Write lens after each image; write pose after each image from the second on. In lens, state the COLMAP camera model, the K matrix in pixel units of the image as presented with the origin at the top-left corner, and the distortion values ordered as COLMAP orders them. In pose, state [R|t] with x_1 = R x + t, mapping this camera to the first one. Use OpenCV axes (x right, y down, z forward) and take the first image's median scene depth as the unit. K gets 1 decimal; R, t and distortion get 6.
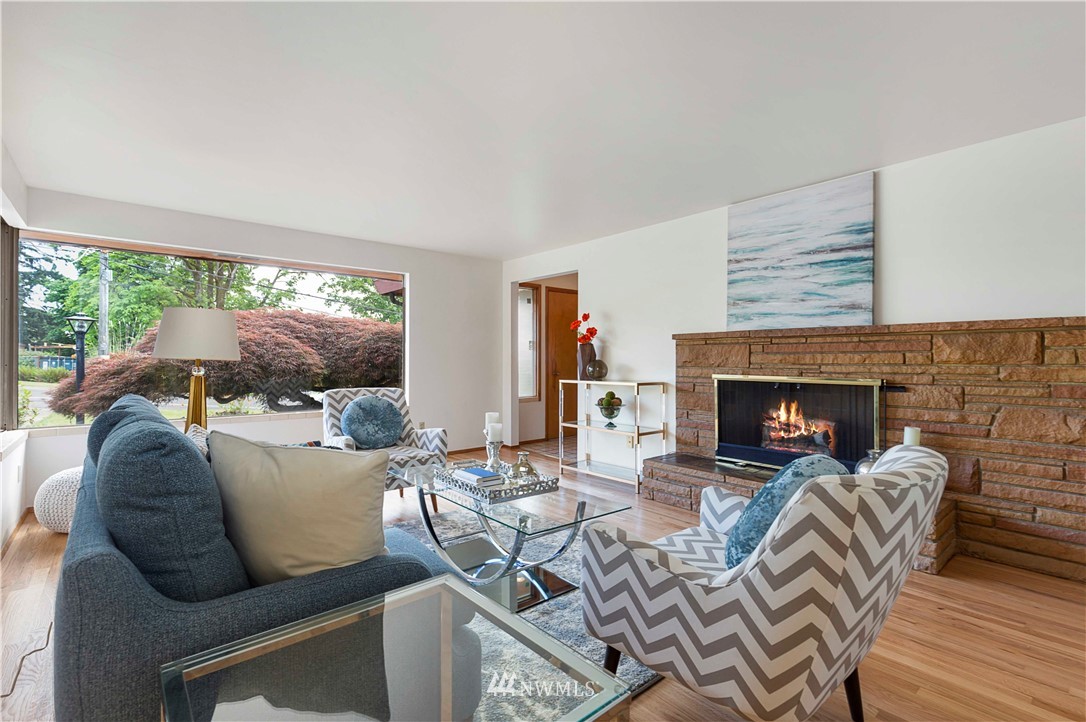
lens RADIAL K [[485.3, 0, 541.6], [0, 485.3, 362.8], [0, 0, 1]] dist [-0.002729, 0.000671]
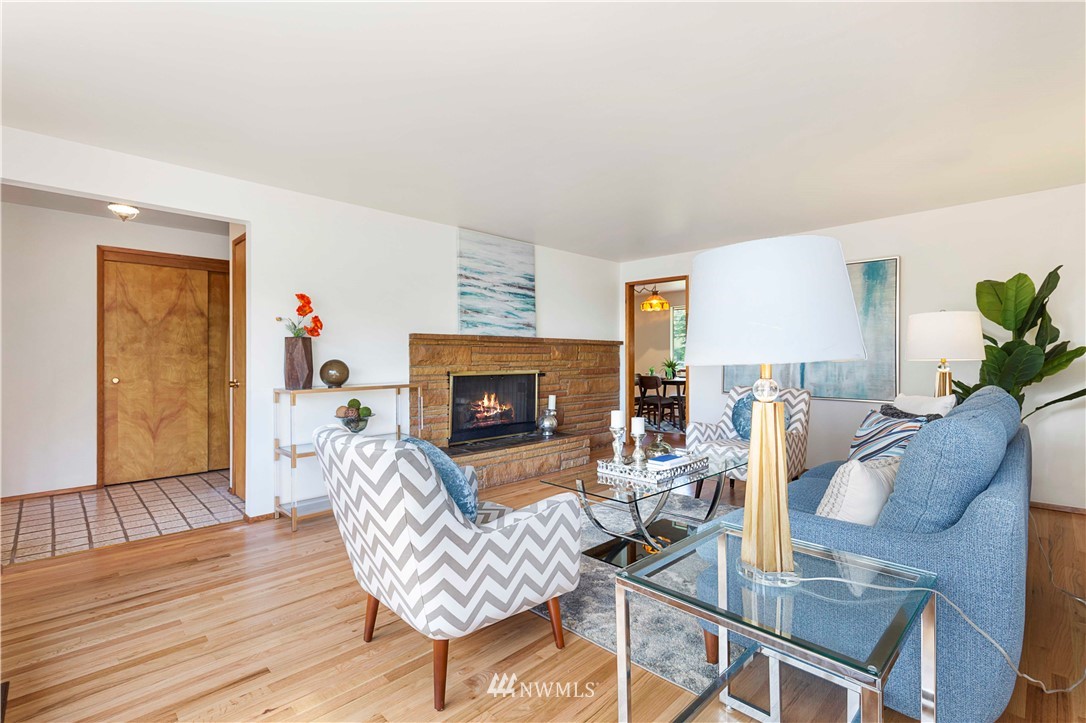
lens RADIAL K [[485.3, 0, 541.4], [0, 485.3, 357.3], [0, 0, 1]] dist [-0.002729, 0.000671]
pose [[-0.075959, -0.000997, 0.997110, -0.850294], [0.014258, 0.999896, 0.002086, -0.010224], [-0.997009, 0.014375, -0.075937, 0.948353]]
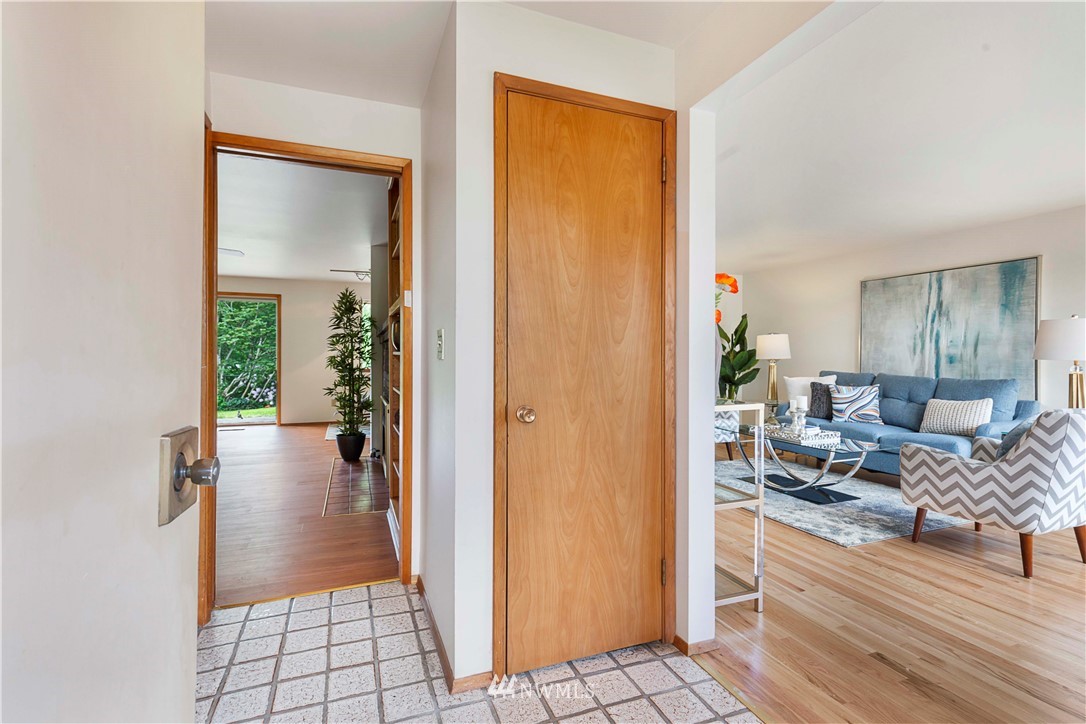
lens RADIAL K [[485.3, 0, 539.3], [0, 485.3, 357.7], [0, 0, 1]] dist [-0.002729, 0.000671]
pose [[-0.939931, -0.007105, 0.341291, 0.095882], [-0.003167, 0.999922, 0.012094, -0.015871], [-0.341350, 0.010287, -0.939880, 1.962827]]
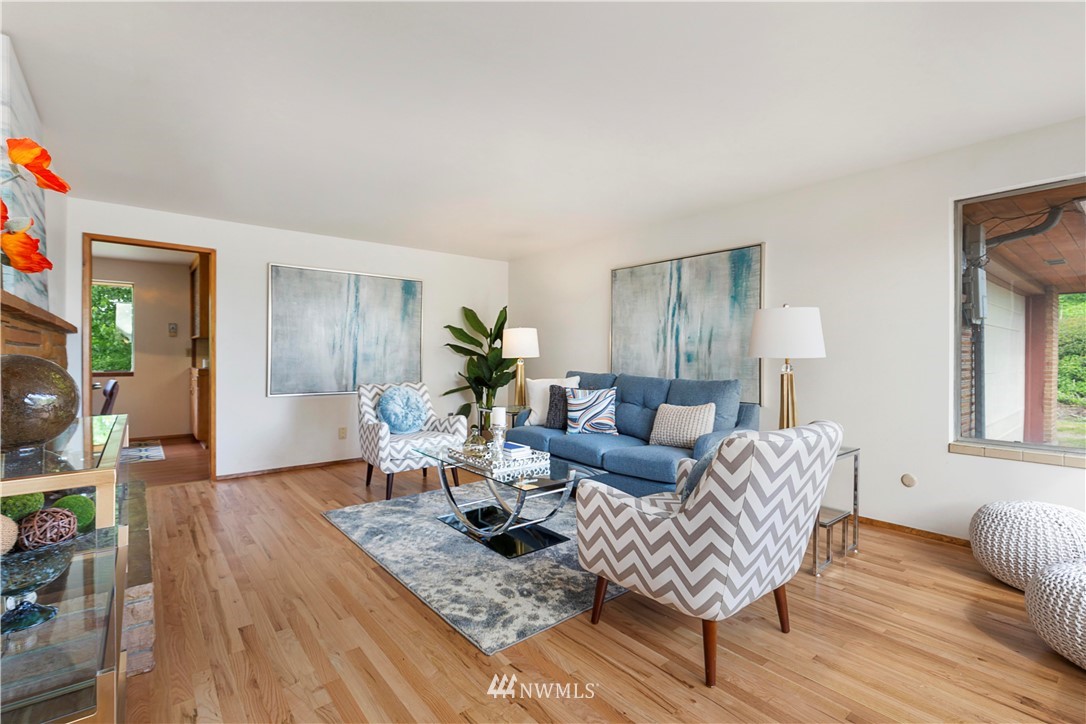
lens RADIAL K [[485.3, 0, 536.9], [0, 485.3, 359.6], [0, 0, 1]] dist [-0.002729, 0.000671]
pose [[-0.999470, -0.005461, 0.032106, -0.171190], [-0.004924, 0.999847, 0.016775, -0.011964], [-0.032192, 0.016608, -0.999344, 1.543497]]
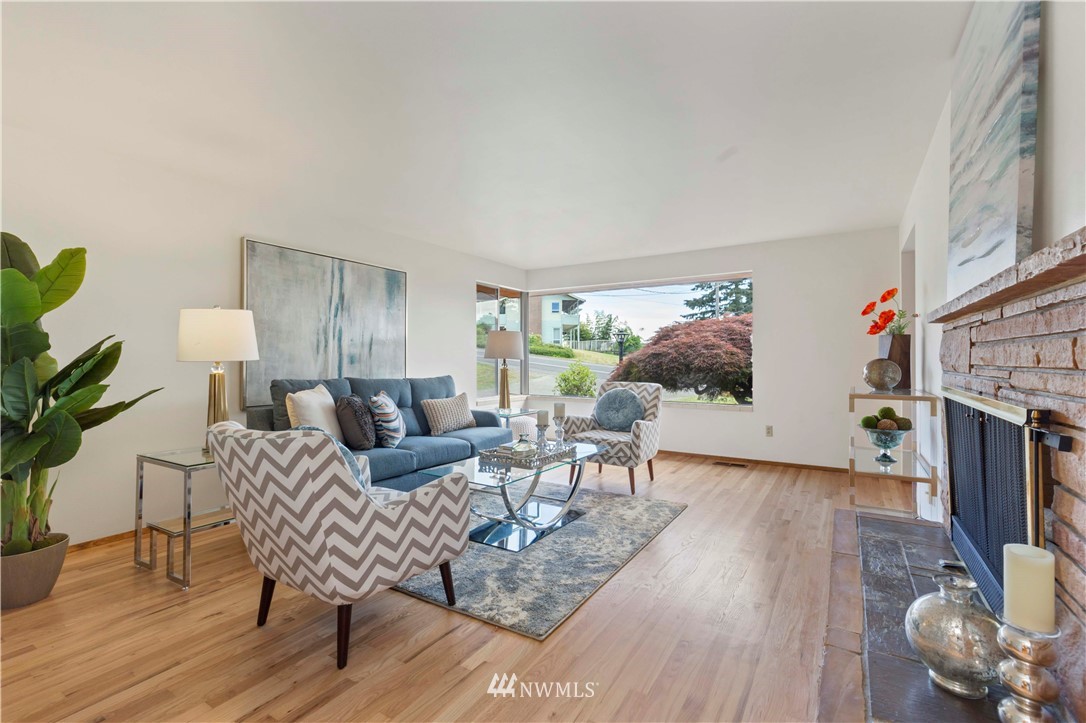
lens RADIAL K [[485.3, 0, 545.0], [0, 485.3, 353.0], [0, 0, 1]] dist [-0.002729, 0.000671]
pose [[0.289208, -0.017570, -0.957105, 0.781050], [-0.007111, 0.999765, -0.020502, 0.005812], [0.957240, 0.012735, 0.289015, 0.471100]]
